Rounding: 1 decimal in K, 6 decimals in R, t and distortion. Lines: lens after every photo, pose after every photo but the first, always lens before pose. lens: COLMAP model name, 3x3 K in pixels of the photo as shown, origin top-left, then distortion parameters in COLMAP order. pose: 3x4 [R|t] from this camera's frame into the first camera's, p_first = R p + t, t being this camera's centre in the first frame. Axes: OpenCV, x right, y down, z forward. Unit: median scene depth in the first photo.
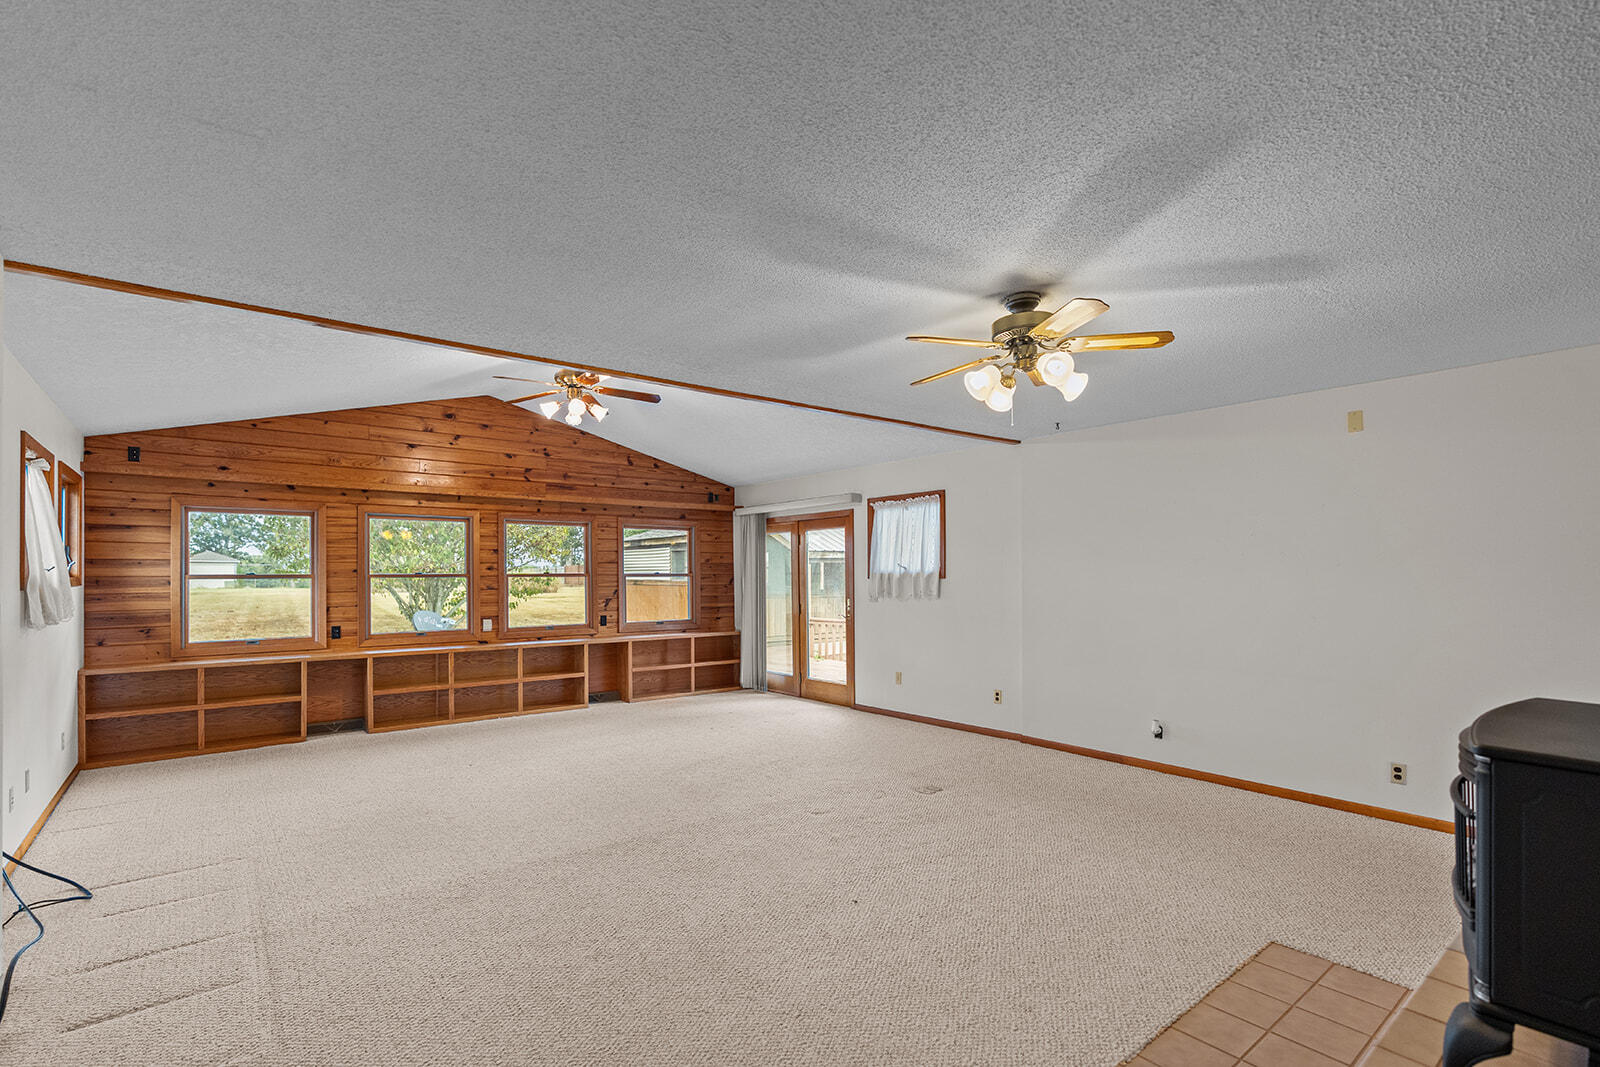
lens RADIAL K [[737.5, 0, 800.9], [0, 737.5, 587.6], [0, 0, 1]] dist [0.001746, 0.000134]
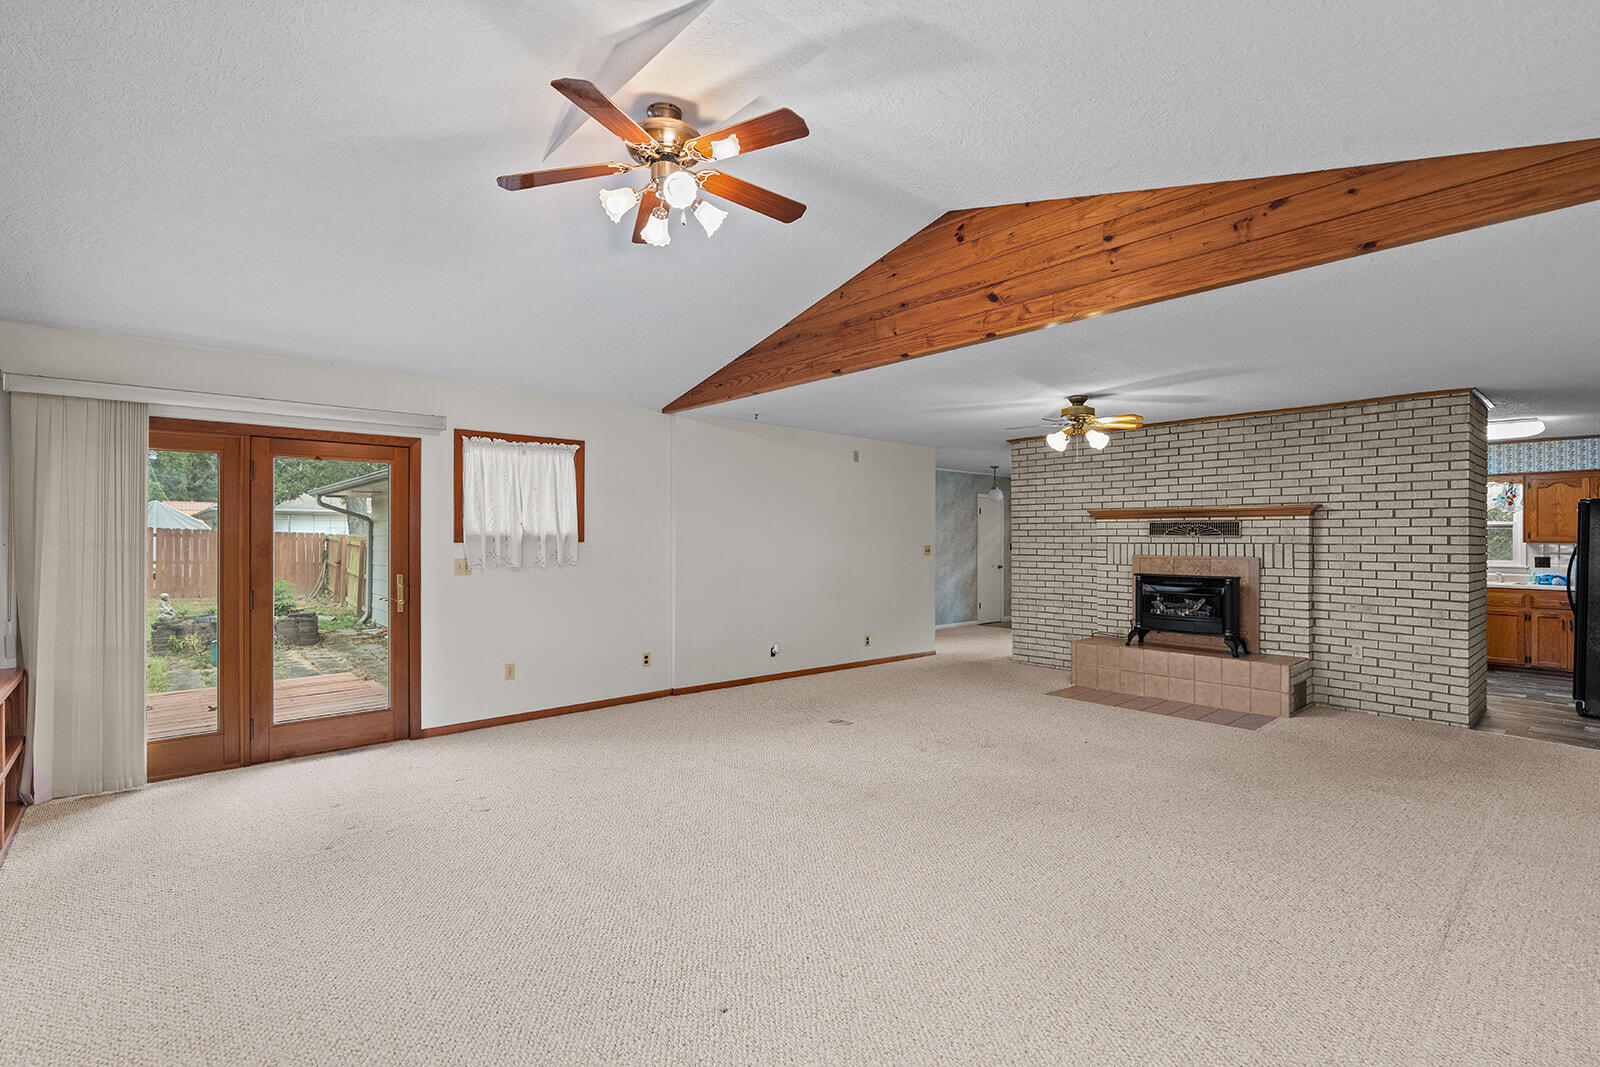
lens RADIAL K [[737.5, 0, 797.6], [0, 737.5, 523.9], [0, 0, 1]] dist [0.001746, 0.000134]
pose [[-0.049032, 0.010860, 0.998738, -0.654721], [0.003305, 0.999937, -0.010710, -0.021624], [-0.998792, 0.002776, -0.049065, 0.739753]]
